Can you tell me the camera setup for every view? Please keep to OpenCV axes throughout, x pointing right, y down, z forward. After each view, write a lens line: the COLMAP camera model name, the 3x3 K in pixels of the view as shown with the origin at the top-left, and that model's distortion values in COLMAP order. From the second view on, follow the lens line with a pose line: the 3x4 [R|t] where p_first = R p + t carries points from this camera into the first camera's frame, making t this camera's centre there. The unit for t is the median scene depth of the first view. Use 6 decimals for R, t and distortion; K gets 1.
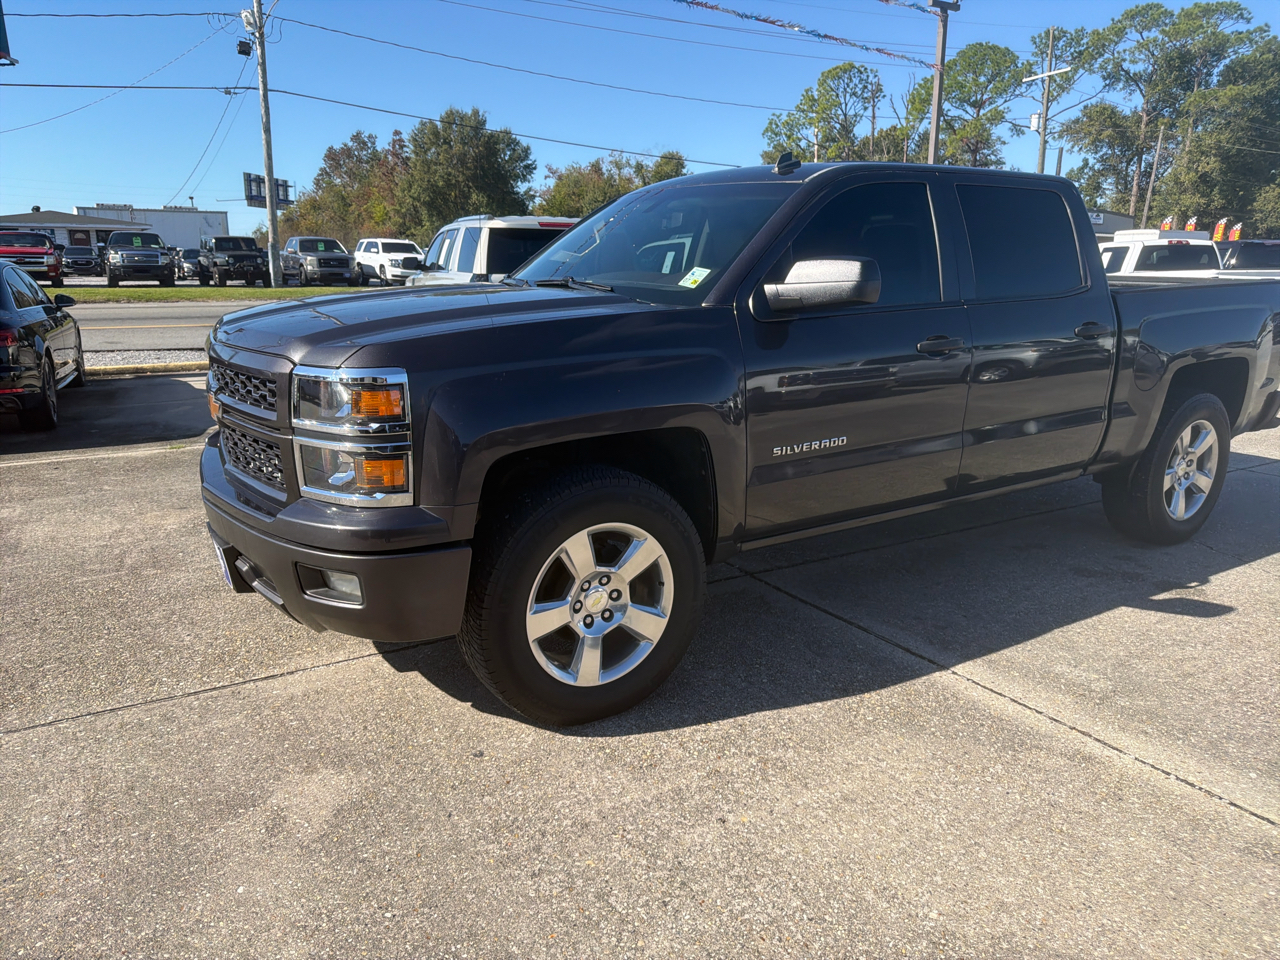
lens RADIAL K [[914.2, 0, 637.8], [0, 914.2, 481.0], [0, 0, 1]] dist [-0.008349, 0.007294]
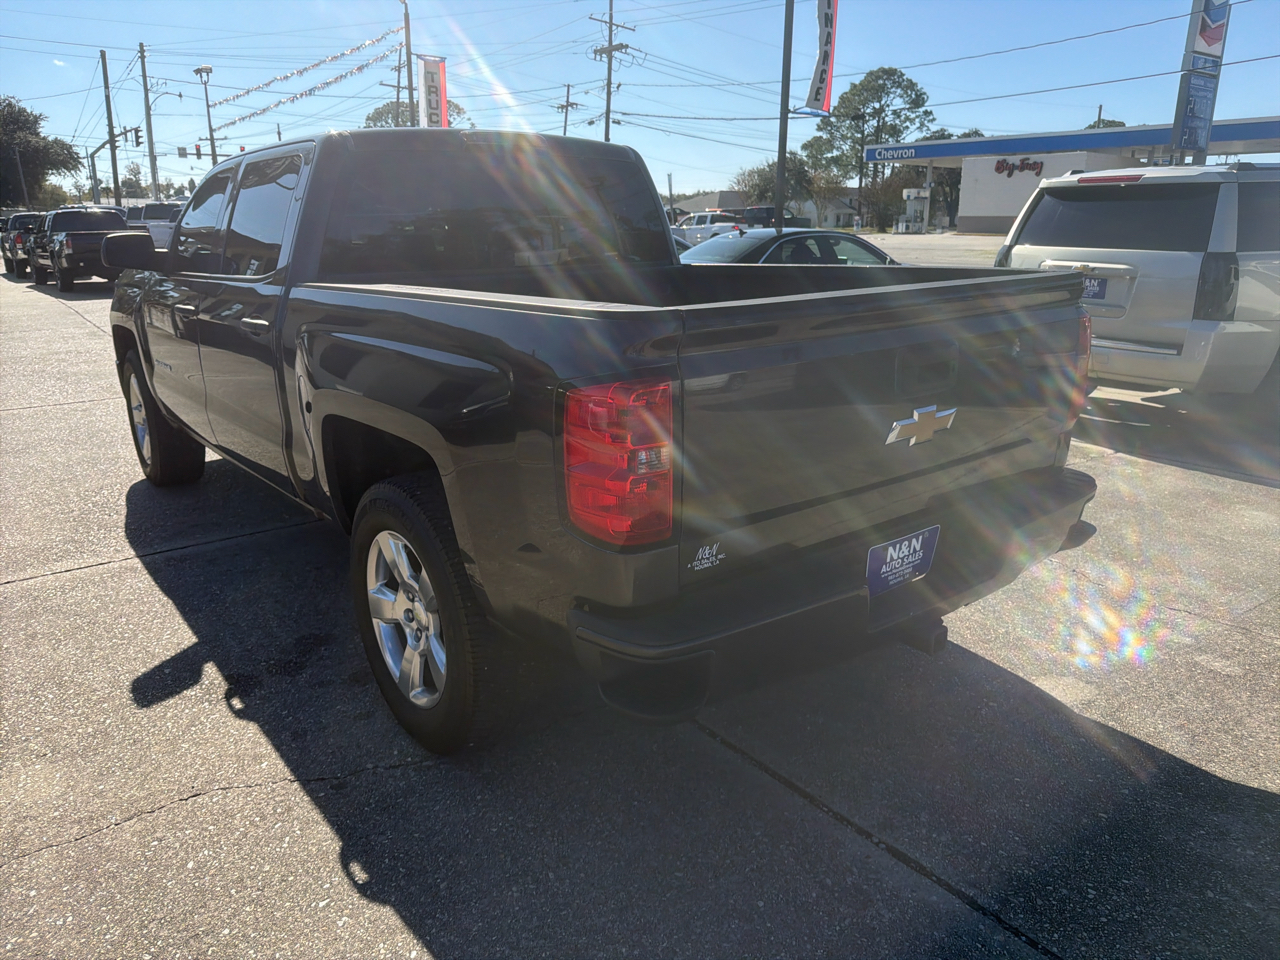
lens RADIAL K [[912.5, 0, 638.2], [0, 912.5, 471.2], [0, 0, 1]] dist [-0.002951, 0.002826]
pose [[0.088213, 0.260129, -0.961536, 0.078789], [-0.229170, 0.944705, 0.234551, -0.018390], [0.969381, 0.199665, 0.142949, 0.072034]]
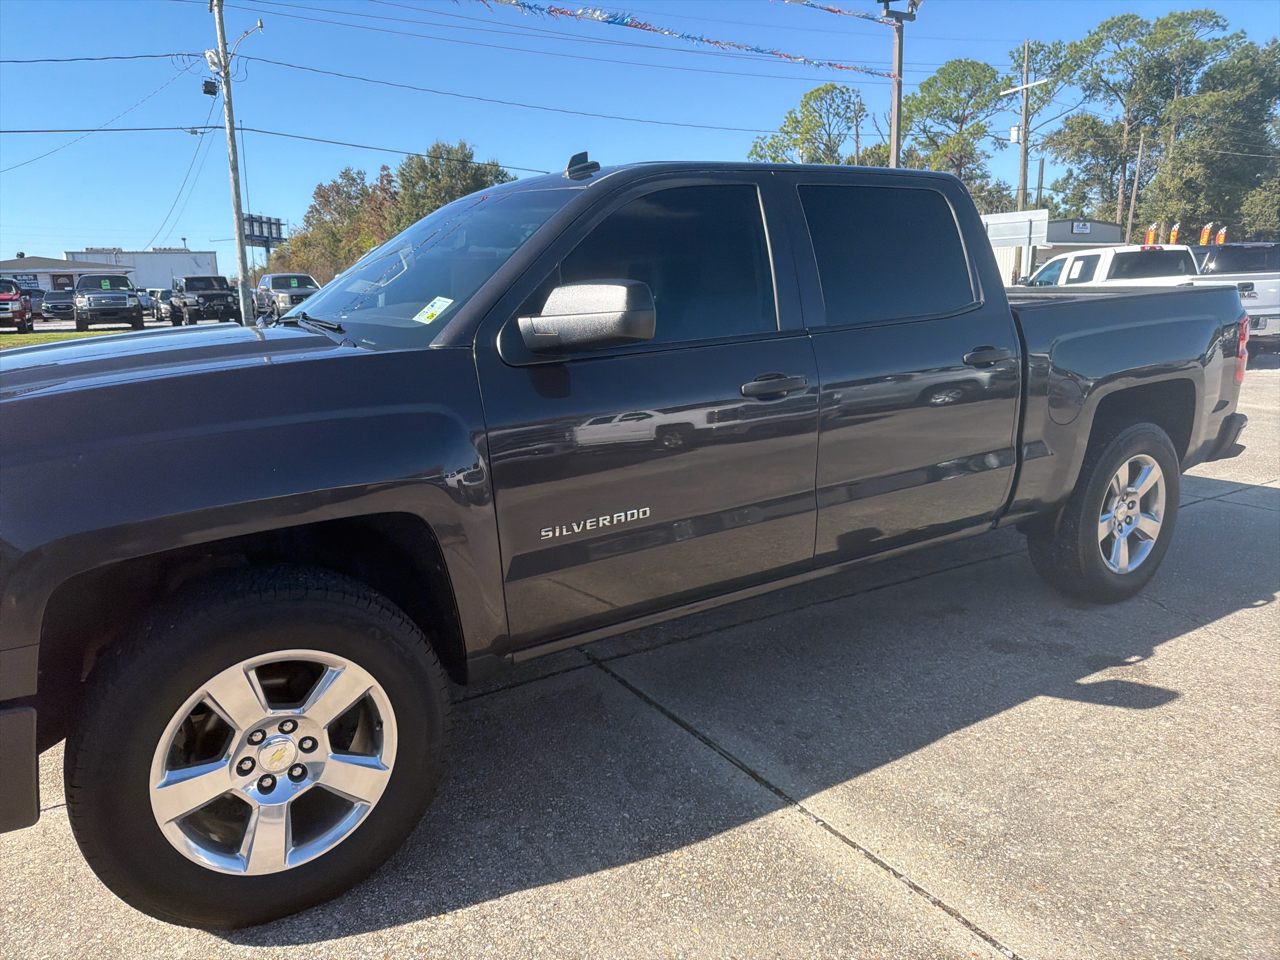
lens RADIAL K [[912.5, 0, 638.2], [0, 912.5, 471.2], [0, 0, 1]] dist [-0.002951, 0.002826]
pose [[0.999416, -0.034024, -0.003183, 0.010621], [0.033887, 0.998776, -0.036022, -0.002507], [0.004404, 0.035893, 0.999346, 0.010654]]
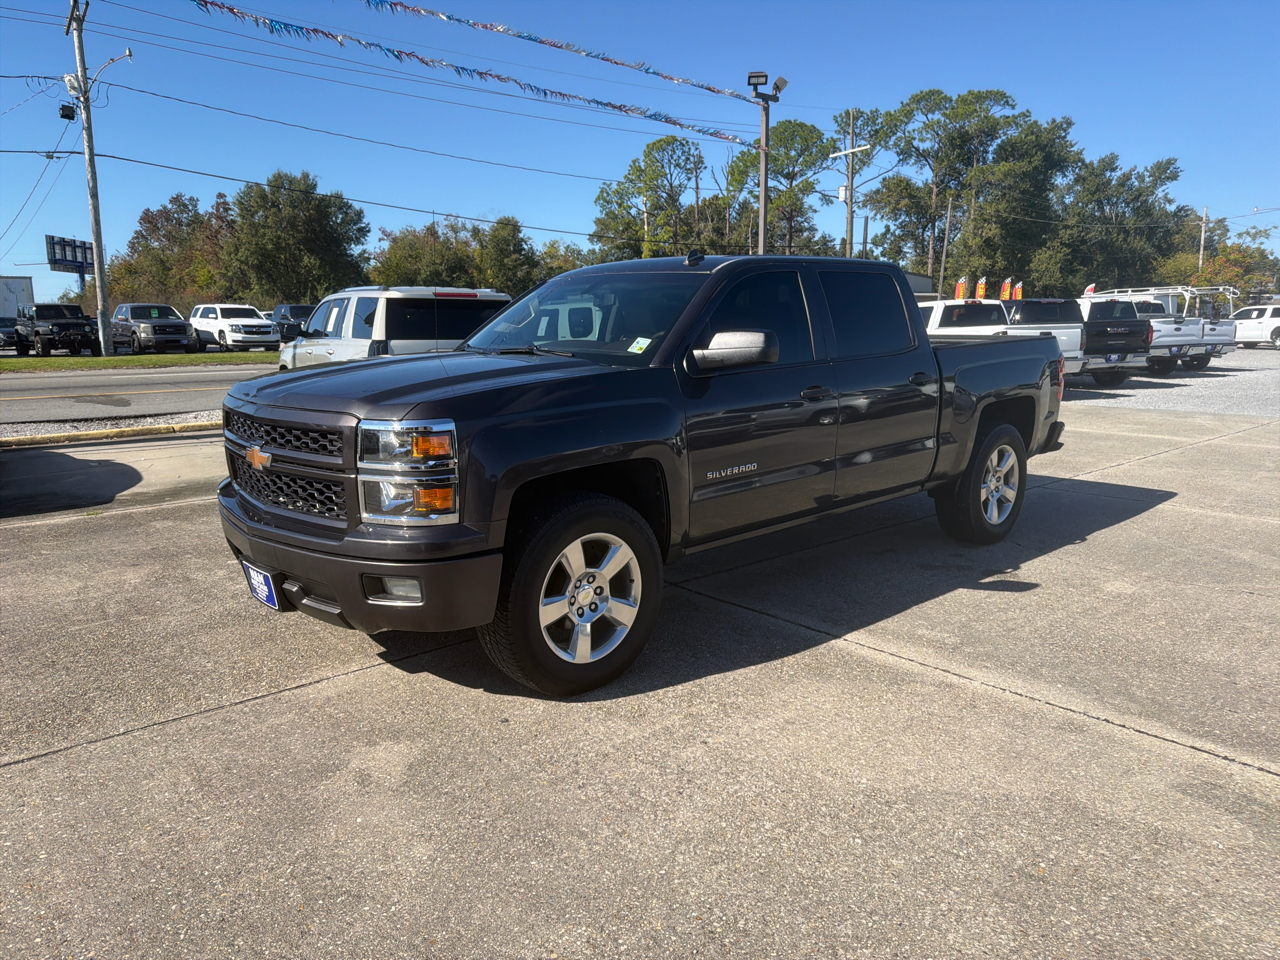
lens RADIAL K [[903.5, 0, 640.0], [0, 903.5, 480.0], [0, 0, 1]] dist [0.047876, -0.062503]
pose [[0.984064, -0.044179, 0.172238, -0.007599], [0.055002, 0.996766, -0.058581, 0.001987], [-0.169093, 0.067121, 0.983312, -0.011709]]
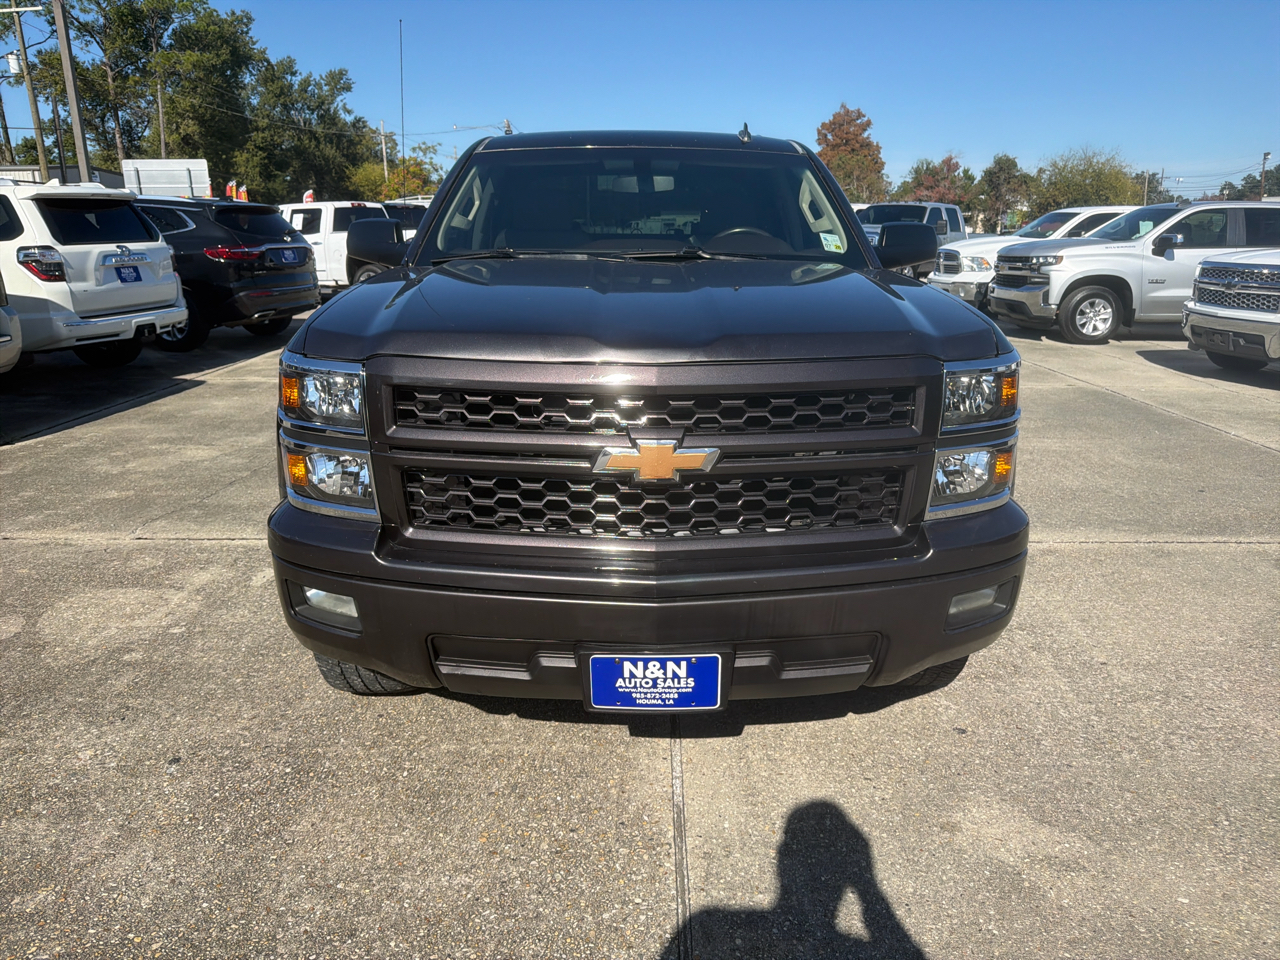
lens RADIAL K [[925.5, 0, 635.0], [0, 925.5, 478.5], [0, 0, 1]] dist [0.000637, -0.005926]
pose [[0.537099, -0.230808, 0.811327, -0.043836], [0.202572, 0.968982, 0.141555, -0.007266], [-0.818834, 0.088324, 0.567195, 0.027877]]
